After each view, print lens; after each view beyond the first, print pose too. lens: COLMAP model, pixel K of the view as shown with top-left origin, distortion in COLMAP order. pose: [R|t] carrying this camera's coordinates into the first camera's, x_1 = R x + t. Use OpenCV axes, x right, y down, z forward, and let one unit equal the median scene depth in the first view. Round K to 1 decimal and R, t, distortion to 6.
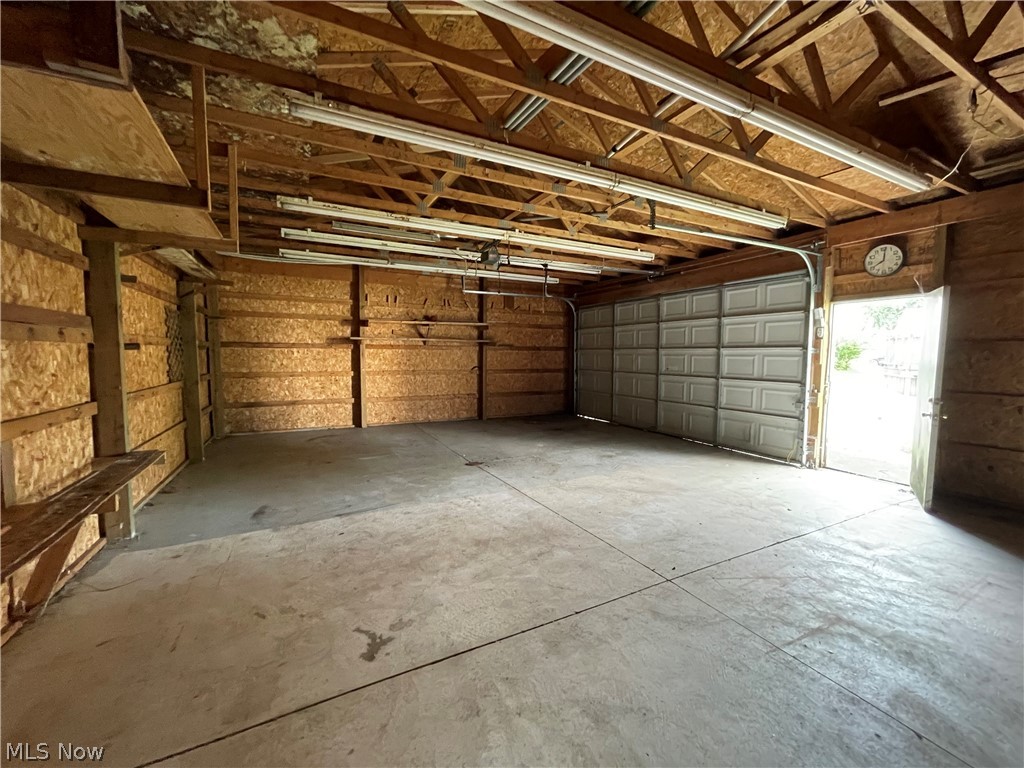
lens RADIAL K [[417.1, 0, 510.2], [0, 417.1, 385.5], [0, 0, 1]] dist [-0.003170, -0.000474]
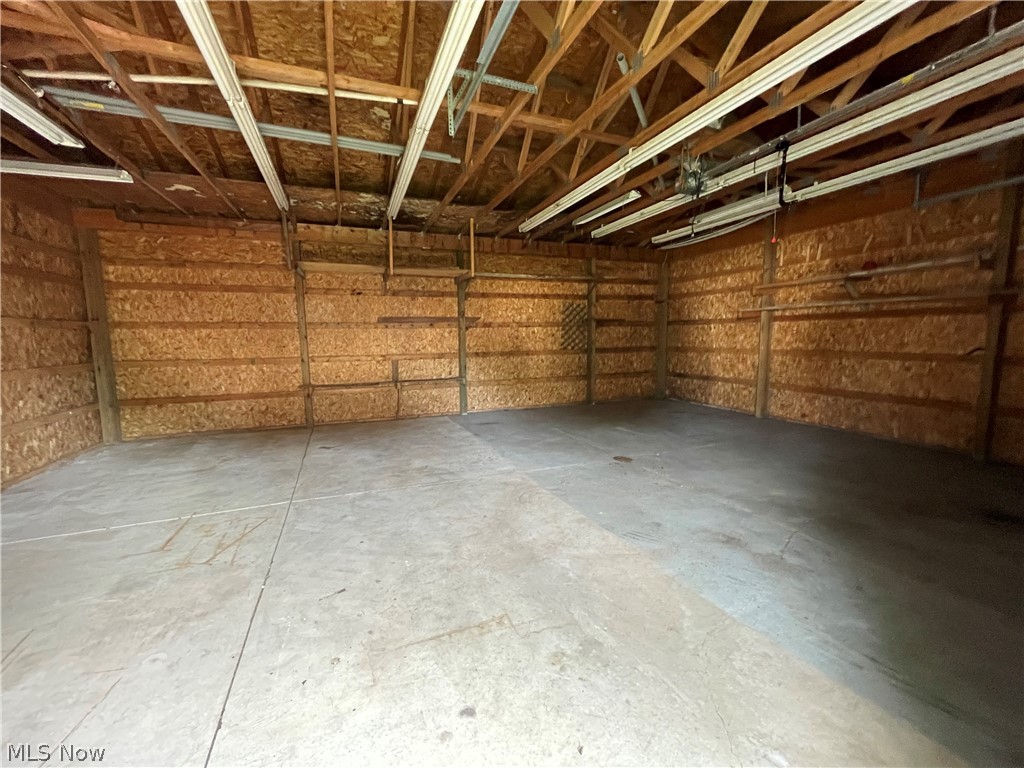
lens RADIAL K [[417.1, 0, 510.2], [0, 417.1, 383.0], [0, 0, 1]] dist [-0.003170, -0.000474]
pose [[-0.093101, 0.105686, -0.990032, 0.554548], [-0.061729, 0.991825, 0.111682, -0.031263], [0.993741, 0.071511, -0.085816, 0.625479]]
